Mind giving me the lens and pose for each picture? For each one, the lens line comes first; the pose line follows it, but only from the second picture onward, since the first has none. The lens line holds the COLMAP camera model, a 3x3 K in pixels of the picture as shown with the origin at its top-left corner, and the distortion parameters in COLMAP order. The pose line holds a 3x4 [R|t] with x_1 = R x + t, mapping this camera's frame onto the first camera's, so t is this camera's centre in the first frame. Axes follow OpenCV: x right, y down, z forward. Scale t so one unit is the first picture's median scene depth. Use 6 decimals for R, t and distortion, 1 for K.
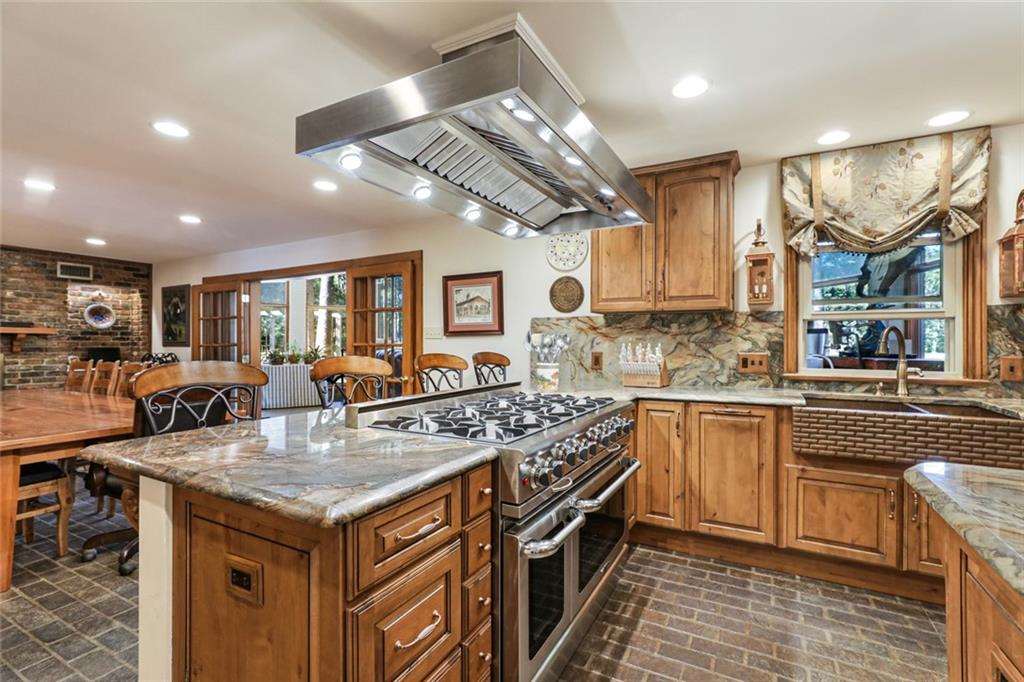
lens RADIAL K [[471.8, 0, 507.6], [0, 471.8, 341.6], [0, 0, 1]] dist [0.001111, 0.001326]
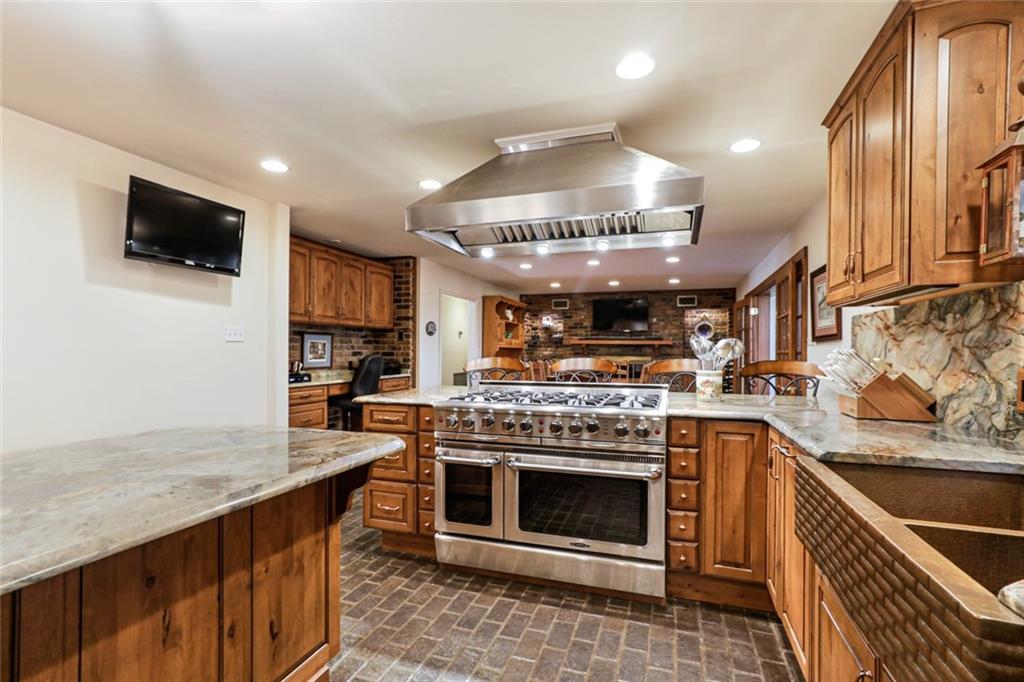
lens RADIAL K [[471.8, 0, 509.6], [0, 471.8, 349.0], [0, 0, 1]] dist [0.001111, 0.001326]
pose [[0.173511, -0.001525, -0.984831, 0.814040], [-0.002753, 0.999994, -0.002033, 0.005644], [0.984828, 0.003064, 0.173505, 0.397452]]
